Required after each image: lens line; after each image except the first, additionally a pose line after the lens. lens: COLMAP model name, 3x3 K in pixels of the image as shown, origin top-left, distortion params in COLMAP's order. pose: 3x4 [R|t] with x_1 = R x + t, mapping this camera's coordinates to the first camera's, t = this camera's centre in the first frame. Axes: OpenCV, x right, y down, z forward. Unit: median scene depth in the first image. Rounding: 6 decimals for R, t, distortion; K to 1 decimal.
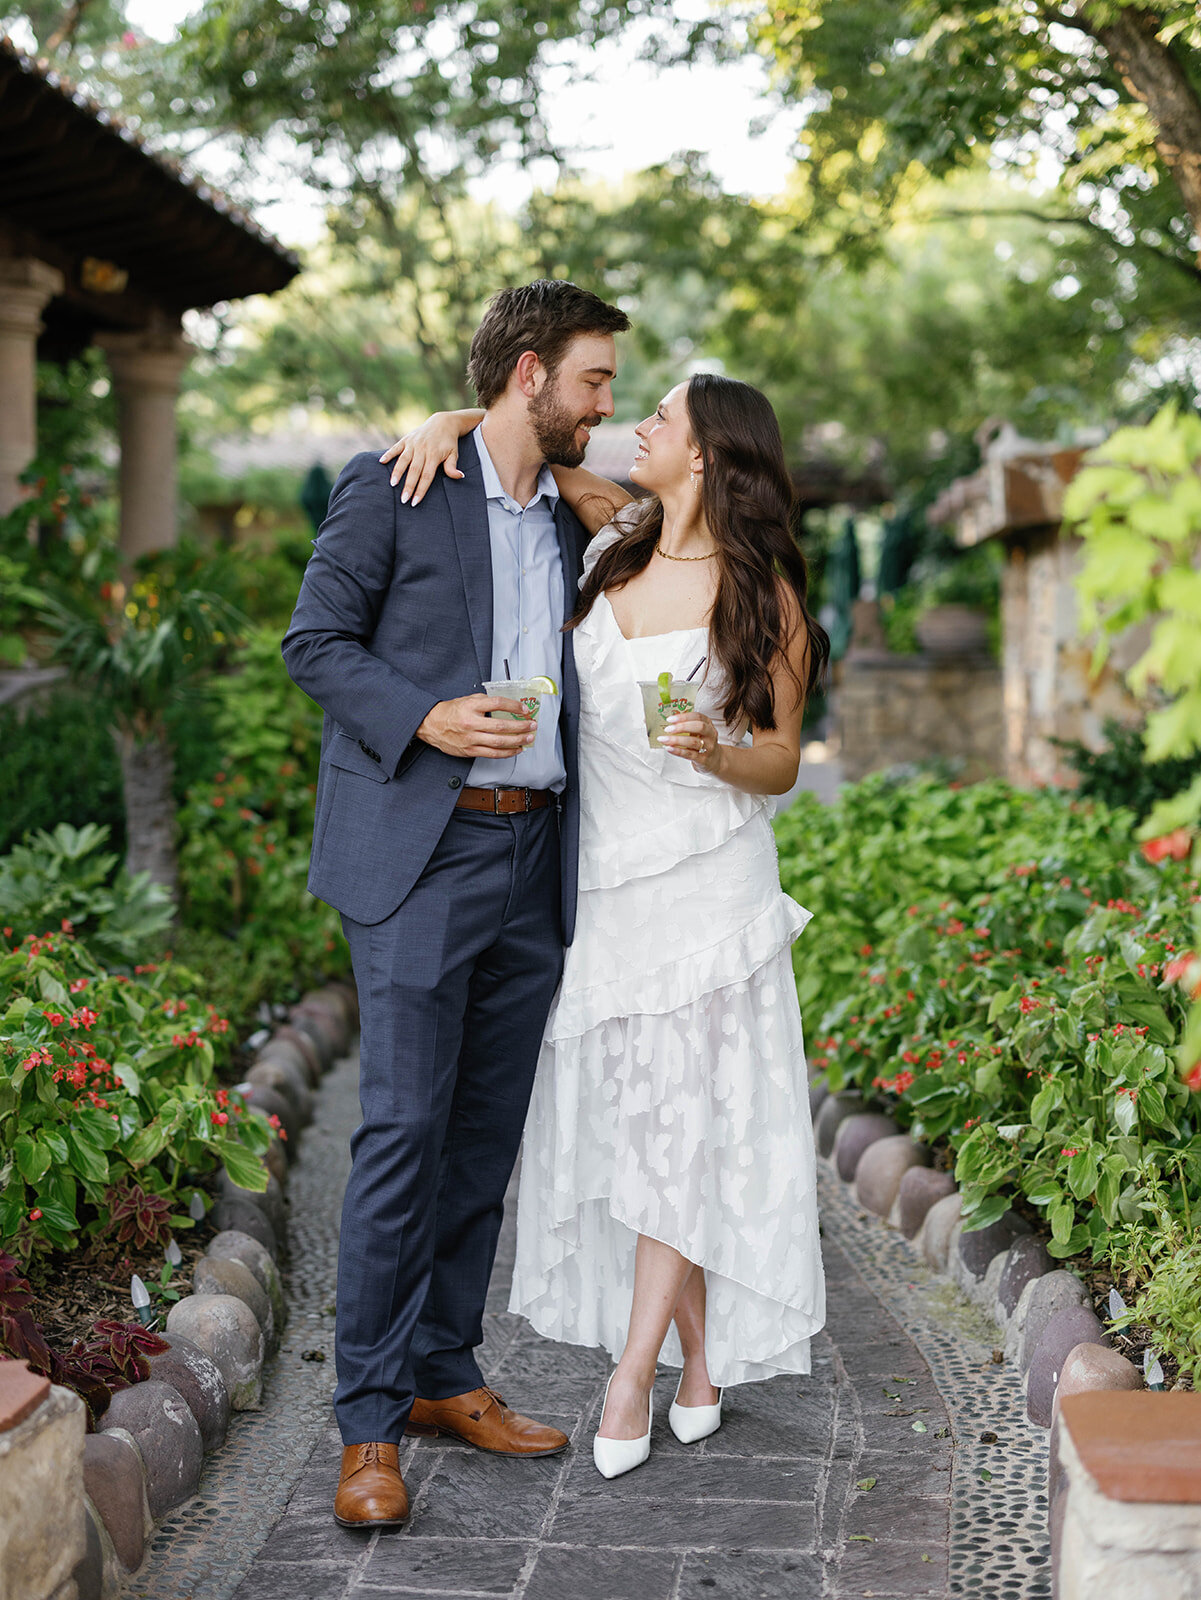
lens RADIAL K [[2254.6, 0, 522.8], [0, 2254.6, 773.0], [0, 0, 1]] dist [-0.021707, -0.040444]
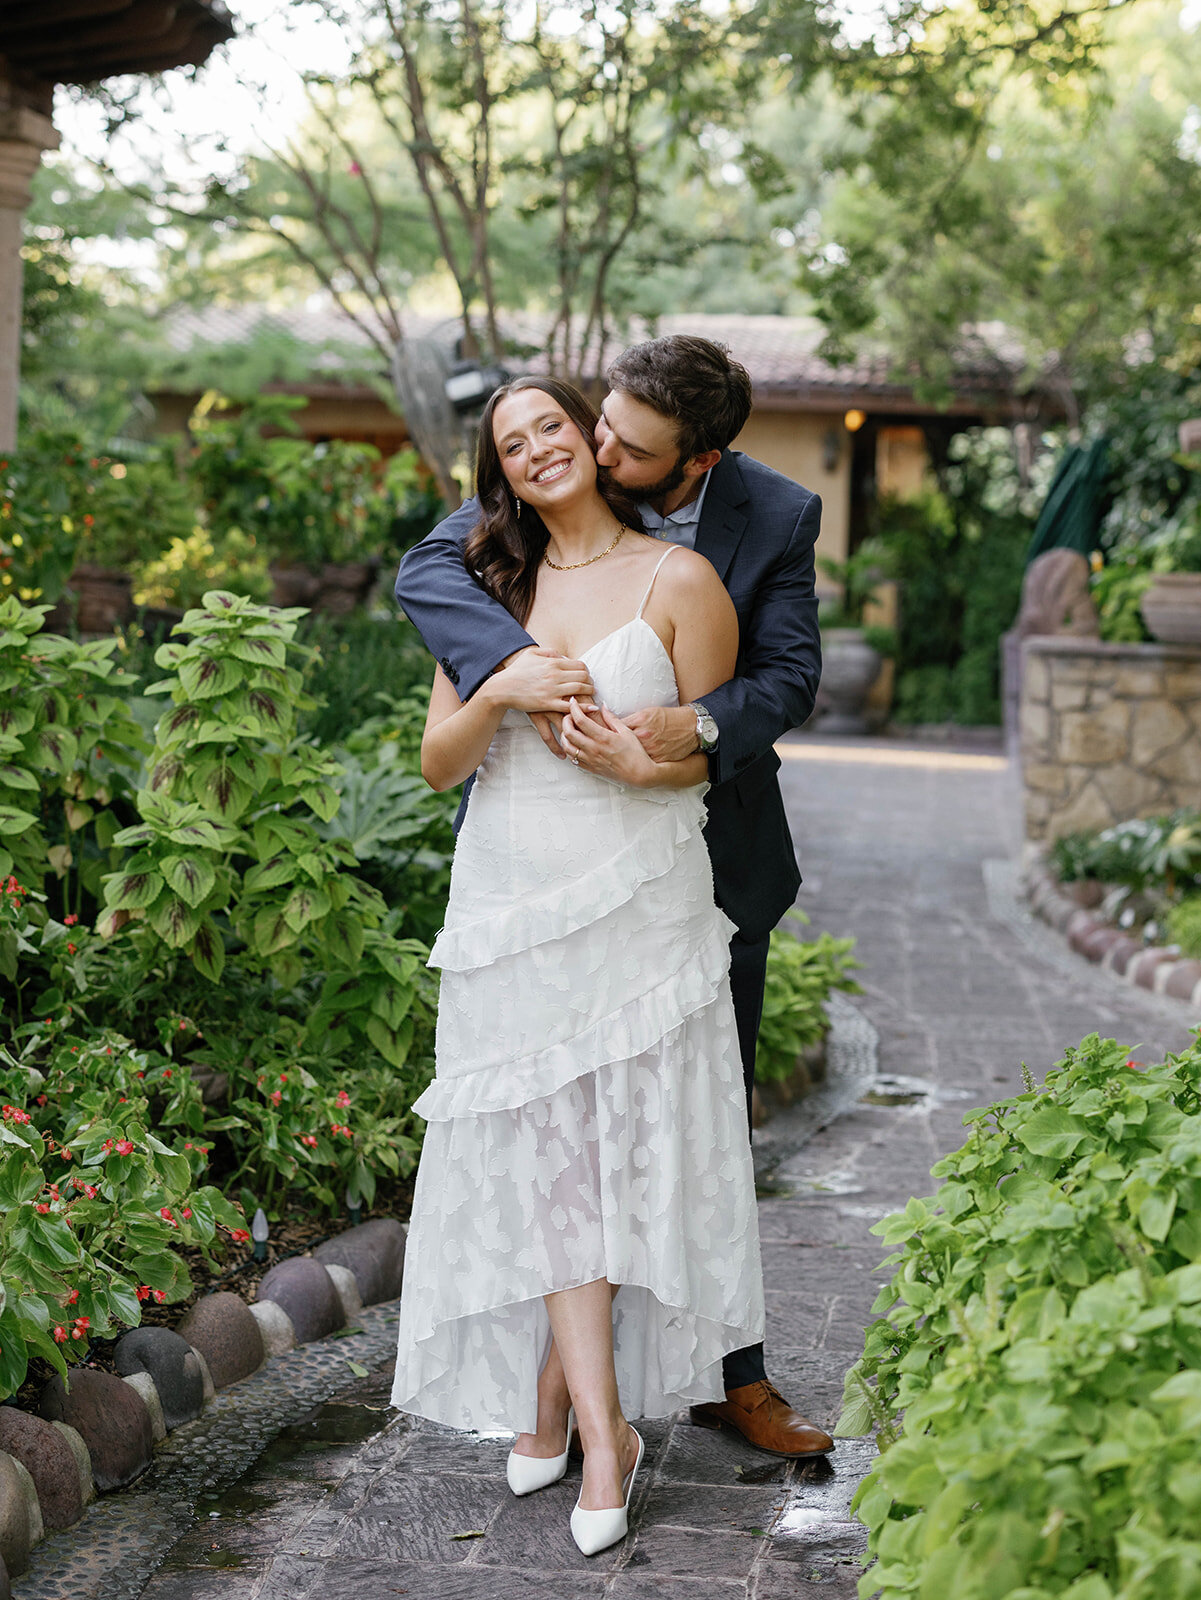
lens RADIAL K [[2255.4, 0, 601.0], [0, 2255.4, 727.3], [0, 0, 1]] dist [0.013282, 0.036434]
pose [[0.999489, 0.031289, -0.006584, 0.022296], [-0.031212, 0.999446, 0.011586, -0.037063], [0.006942, -0.011374, 0.999911, 0.399390]]
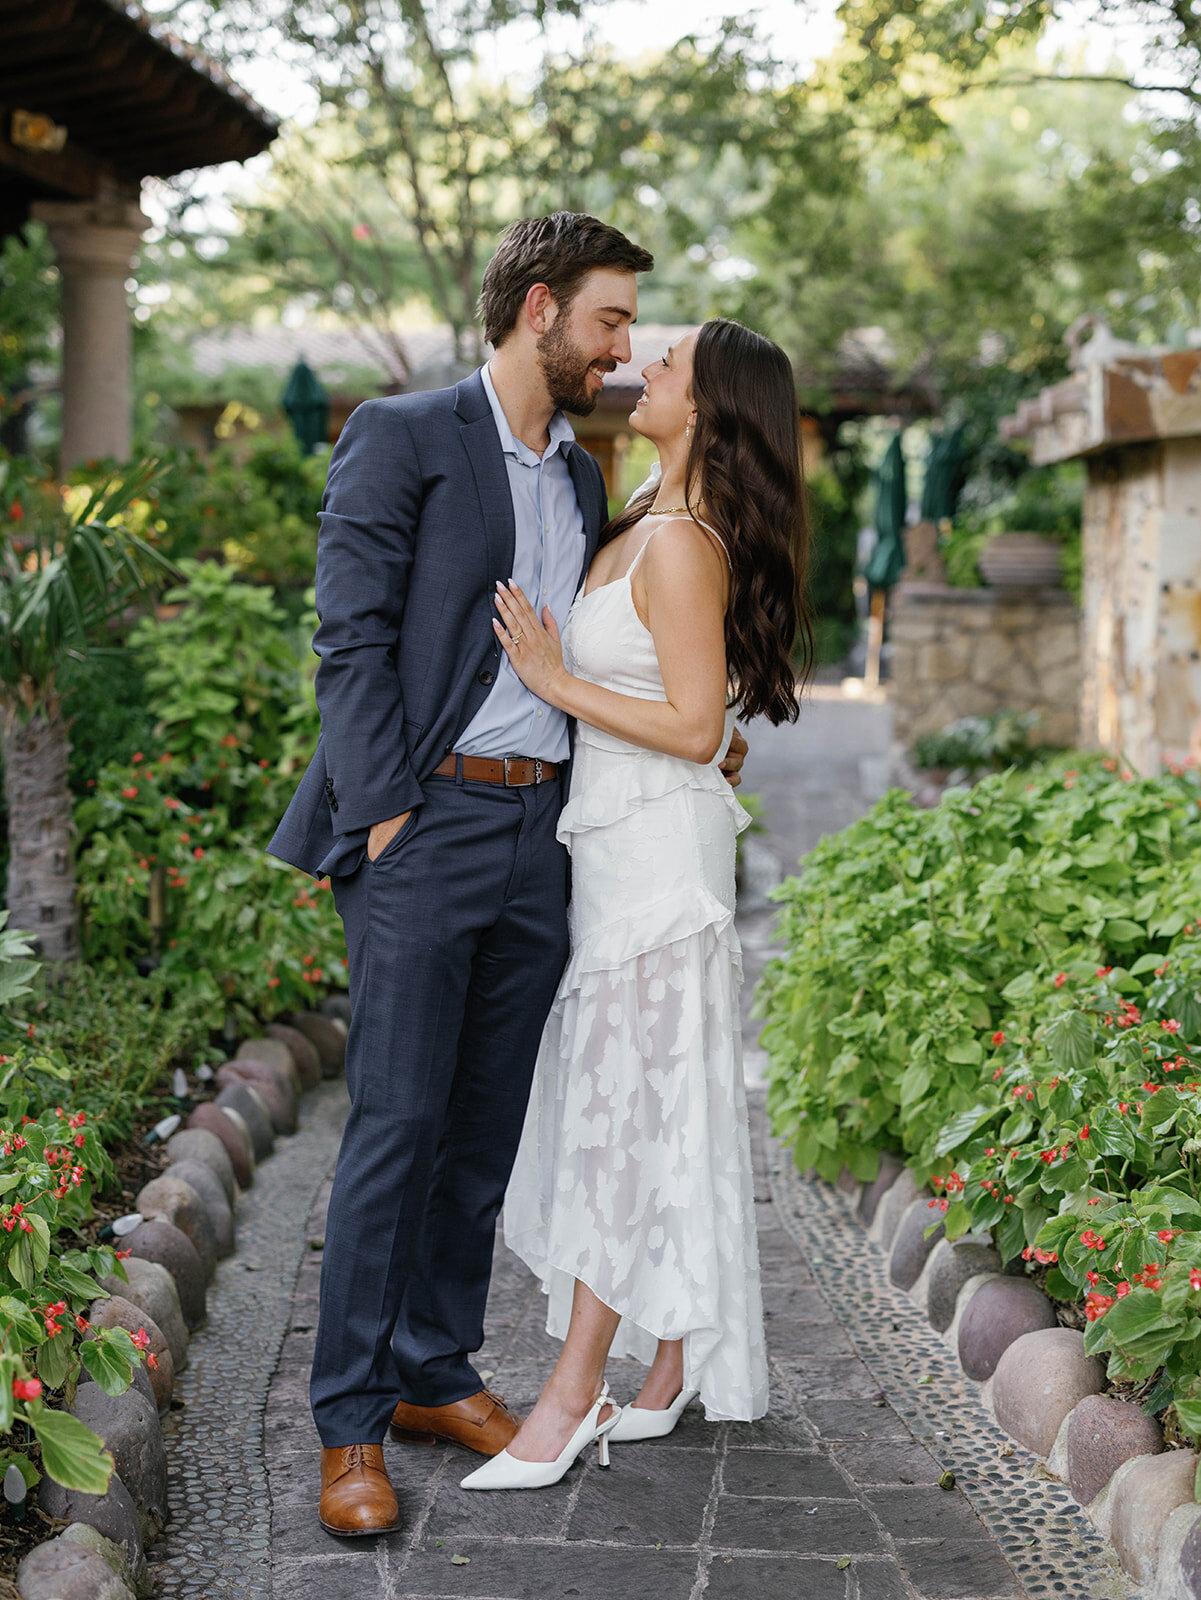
lens RADIAL K [[2200.0, 0, 600.5], [0, 2200.0, 800.0], [0, 0, 1]] dist [-0.010556, -0.003057]
pose [[0.999540, 0.007464, 0.029403, 0.002431], [-0.009078, 0.998437, 0.055150, -0.019790], [-0.028946, -0.055391, 0.998045, 0.174572]]
